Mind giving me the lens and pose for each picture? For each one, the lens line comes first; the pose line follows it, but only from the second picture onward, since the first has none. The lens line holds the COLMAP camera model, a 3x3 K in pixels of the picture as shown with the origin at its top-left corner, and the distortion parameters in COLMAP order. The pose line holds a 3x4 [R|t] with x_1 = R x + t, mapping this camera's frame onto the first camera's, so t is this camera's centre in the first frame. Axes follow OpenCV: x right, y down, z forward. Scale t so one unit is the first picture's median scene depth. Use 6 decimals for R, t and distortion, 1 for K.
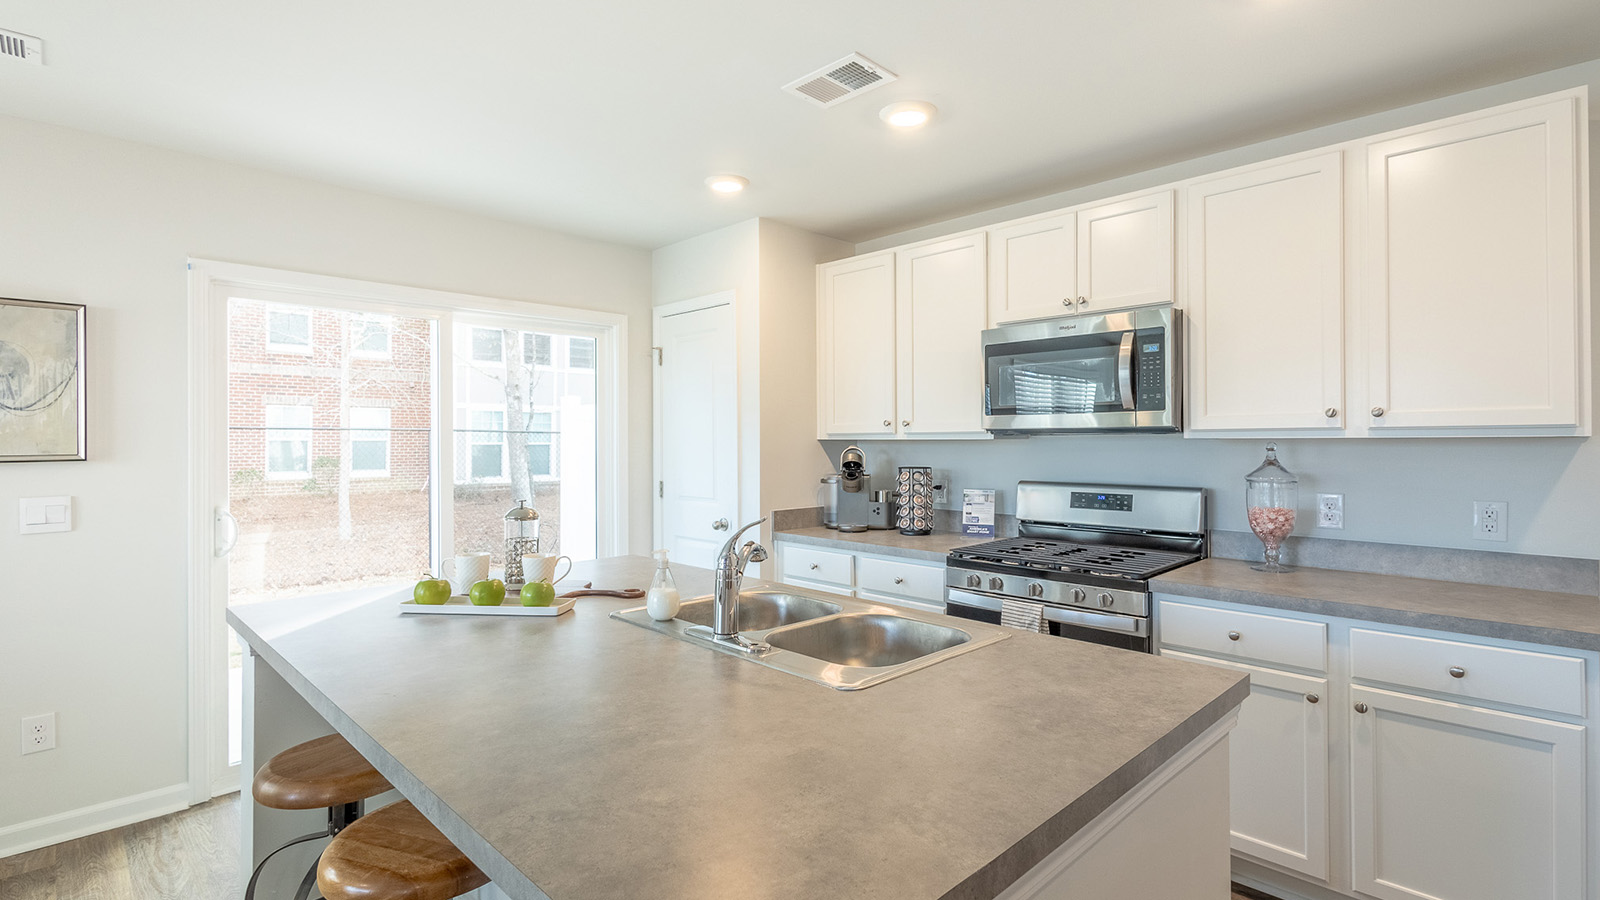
lens RADIAL K [[754.4, 0, 801.7], [0, 754.4, 434.3], [0, 0, 1]] dist [-0.002100, -0.000699]
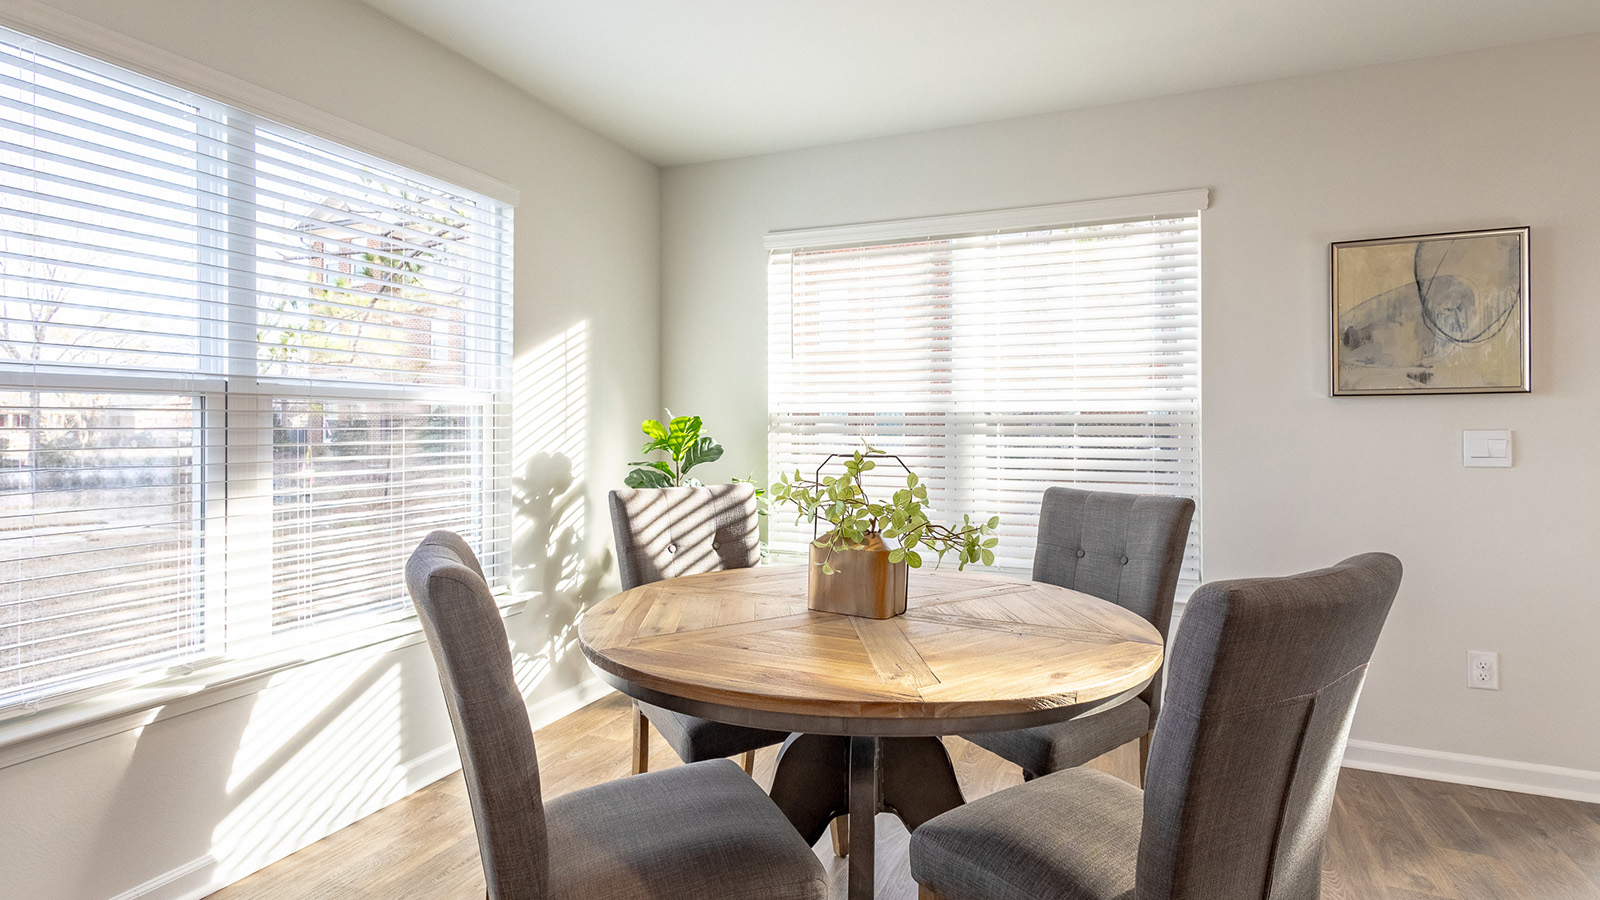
lens RADIAL K [[754.4, 0, 833.4], [0, 754.4, 413.6], [0, 0, 1]] dist [-0.002100, -0.000699]
pose [[0.359385, -0.011982, -0.933112, -0.398311], [0.009421, 0.999913, -0.009212, 0.063171], [0.933142, -0.005480, 0.359467, -0.148917]]
